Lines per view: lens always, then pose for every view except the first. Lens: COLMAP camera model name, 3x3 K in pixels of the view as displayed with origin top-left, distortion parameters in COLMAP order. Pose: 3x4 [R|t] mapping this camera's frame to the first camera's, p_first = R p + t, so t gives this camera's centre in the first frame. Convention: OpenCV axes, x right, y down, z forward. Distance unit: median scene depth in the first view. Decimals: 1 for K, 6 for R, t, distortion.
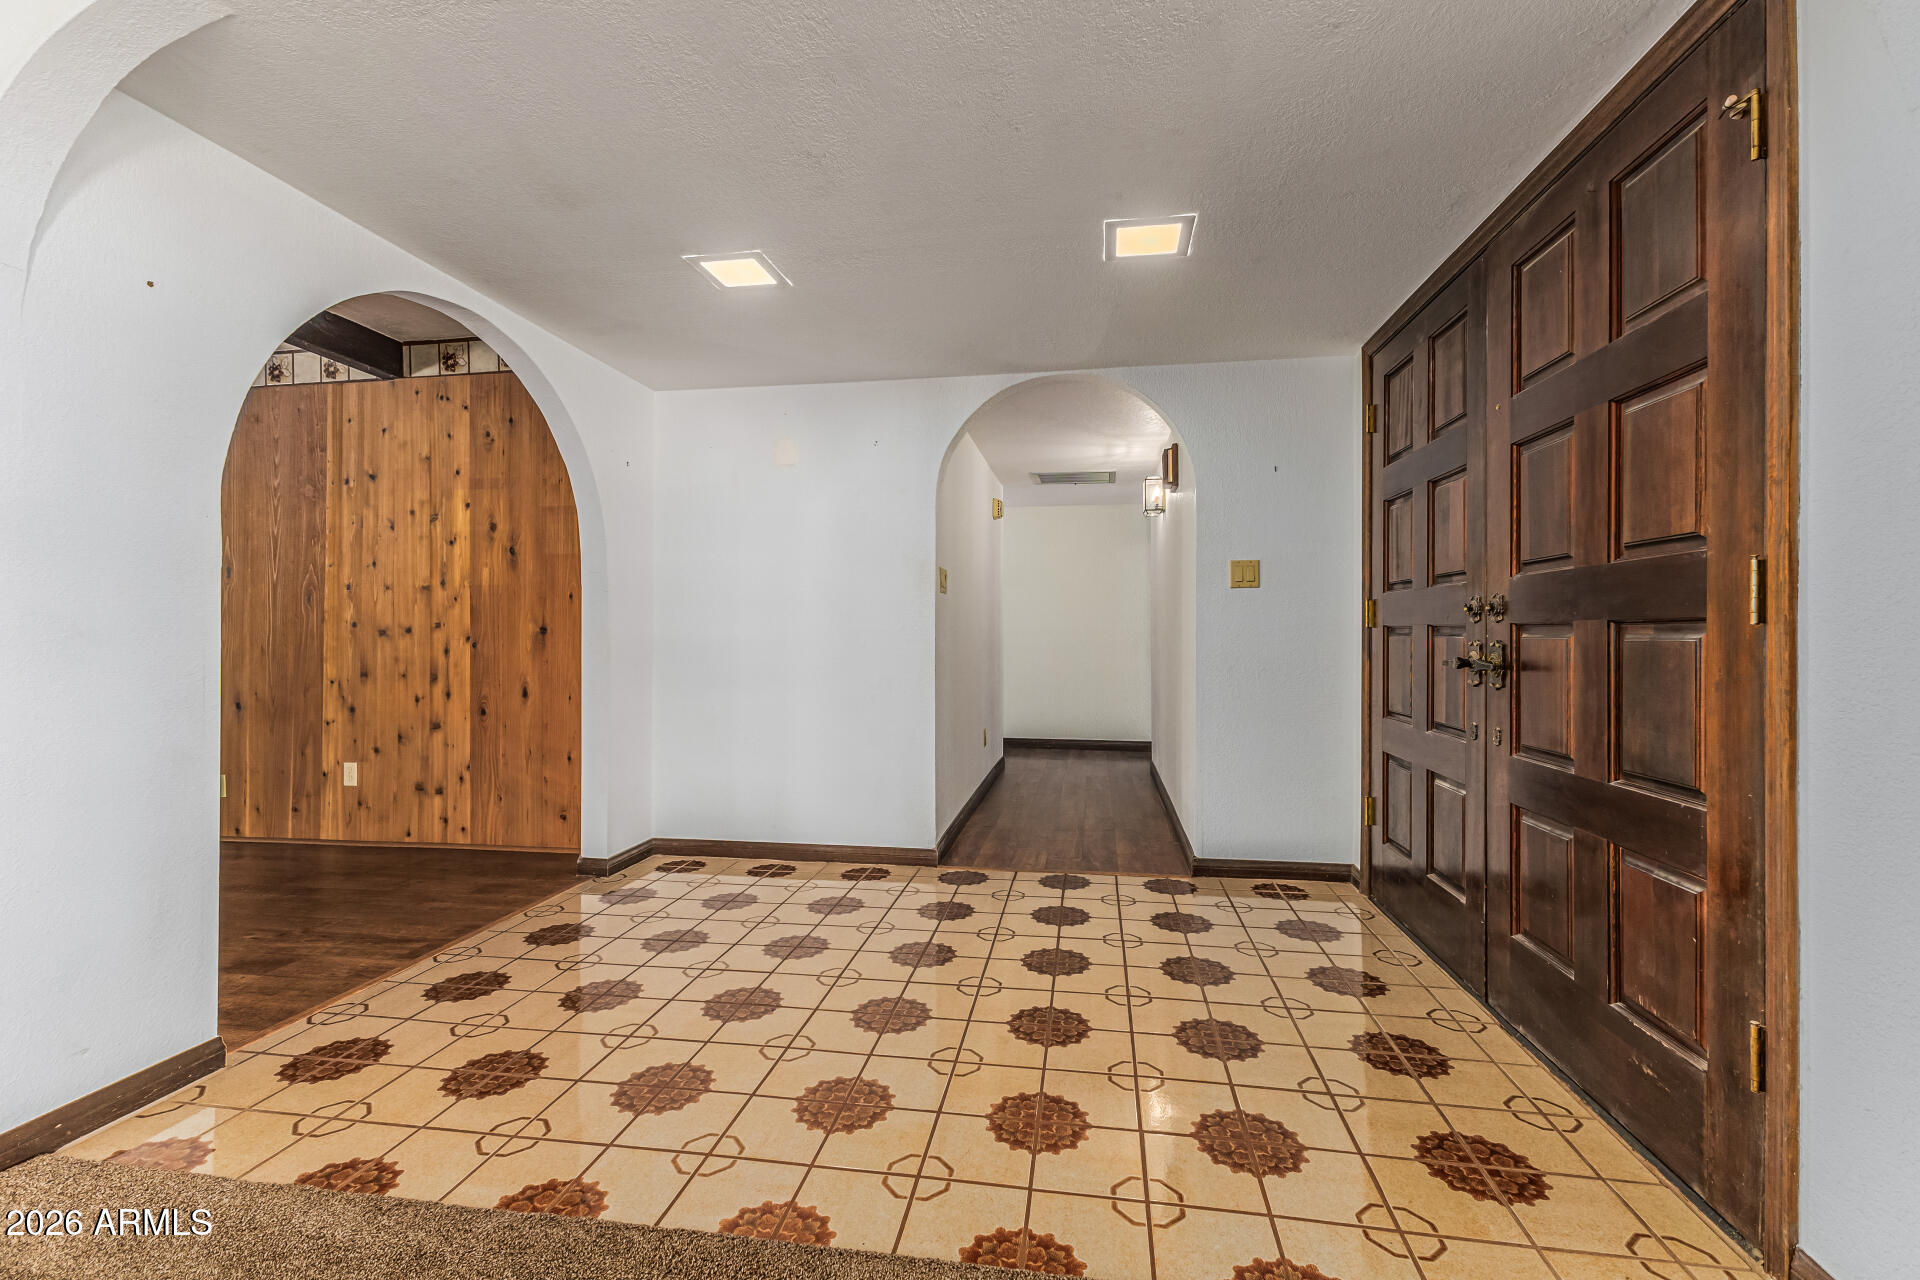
lens RADIAL K [[829.0, 0, 964.3], [0, 829.0, 632.9], [0, 0, 1]] dist [0.008208, -0.000323]
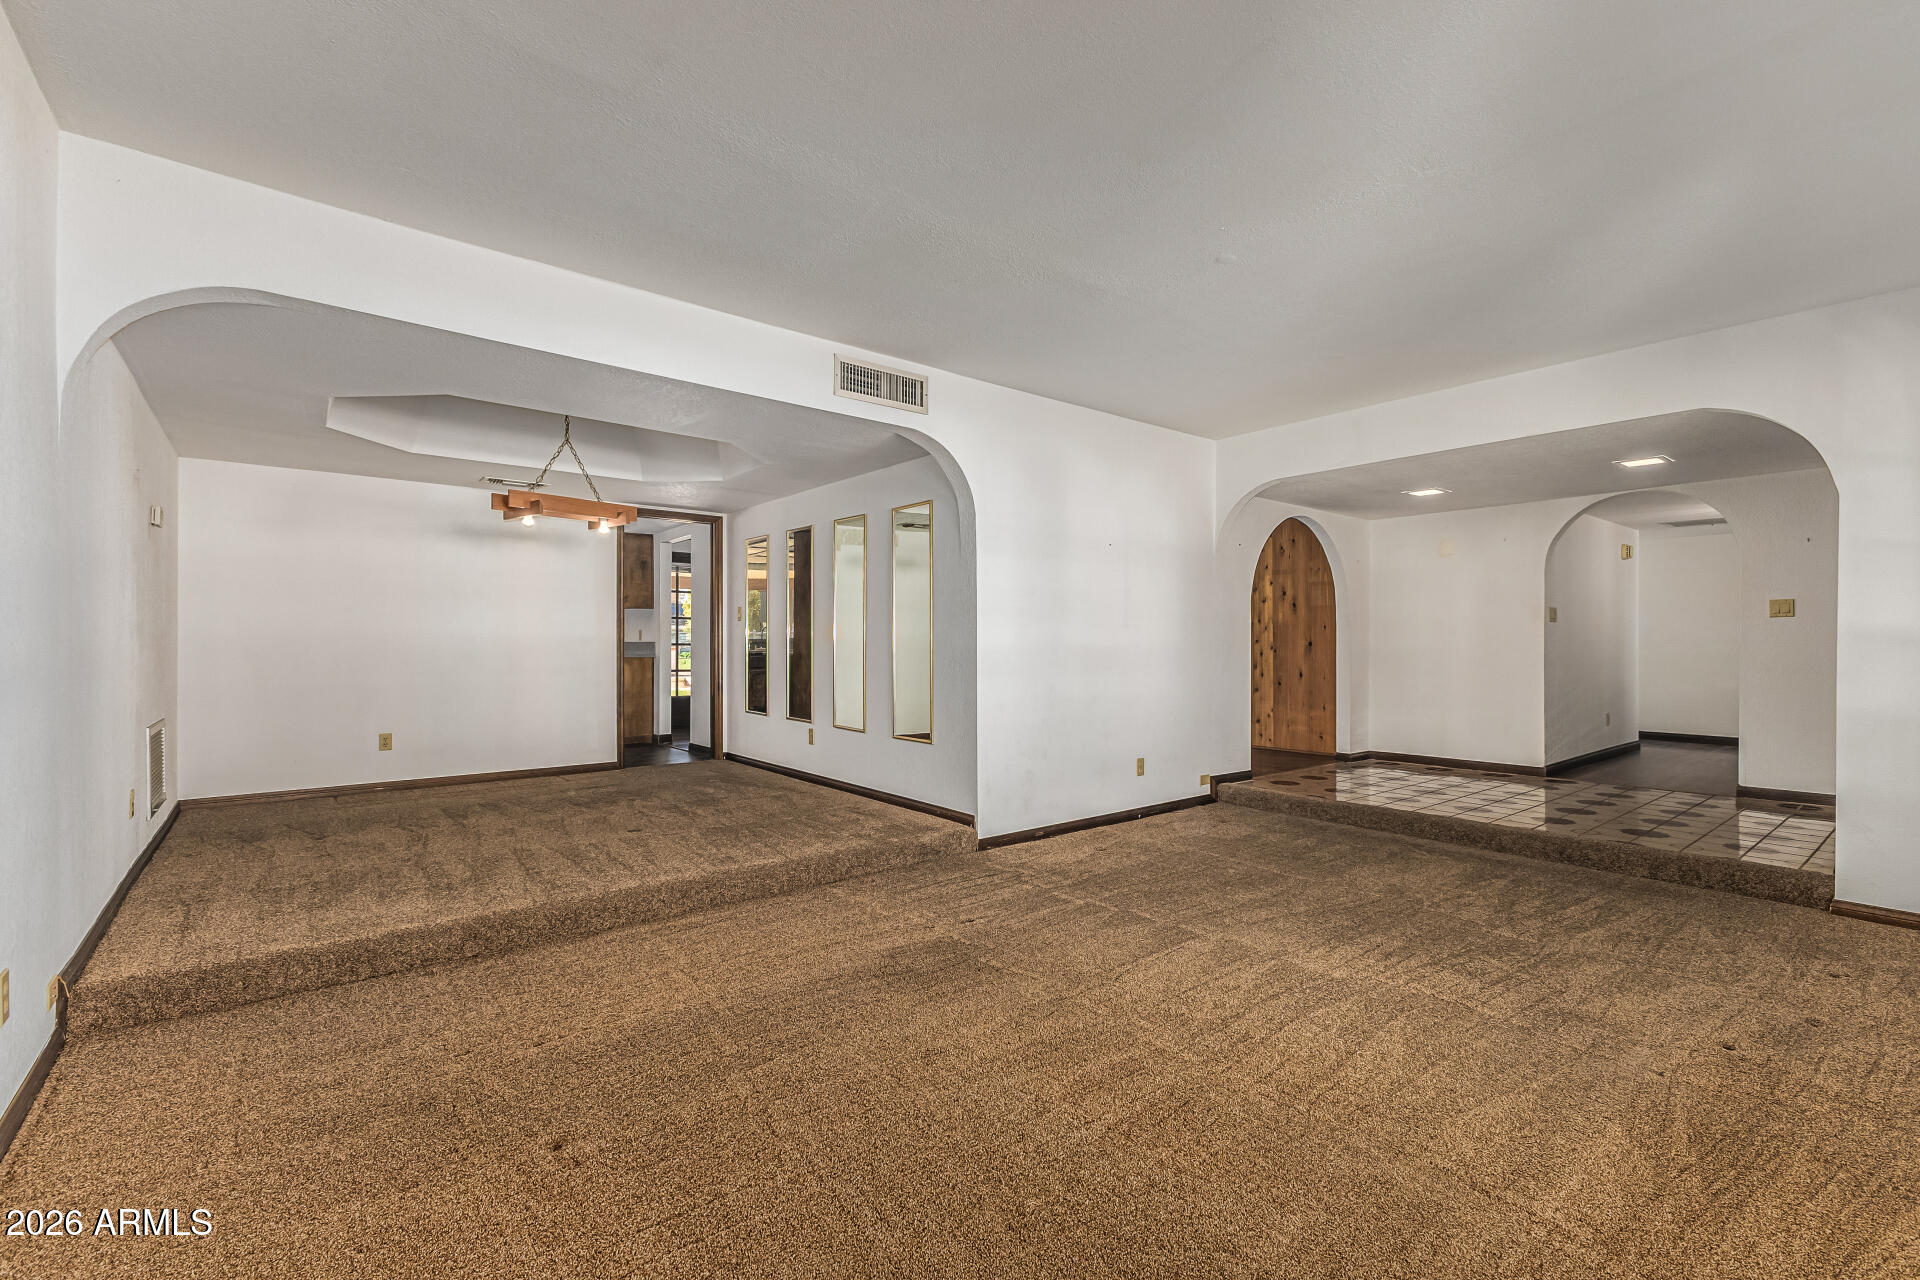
lens RADIAL K [[829.0, 0, 964.3], [0, 829.0, 632.9], [0, 0, 1]] dist [0.008208, -0.000323]
pose [[0.747969, -0.007872, -0.663686, 0.202023], [-0.003093, 0.999877, -0.015346, 0.004094], [0.663726, 0.013531, 0.747853, -1.059985]]
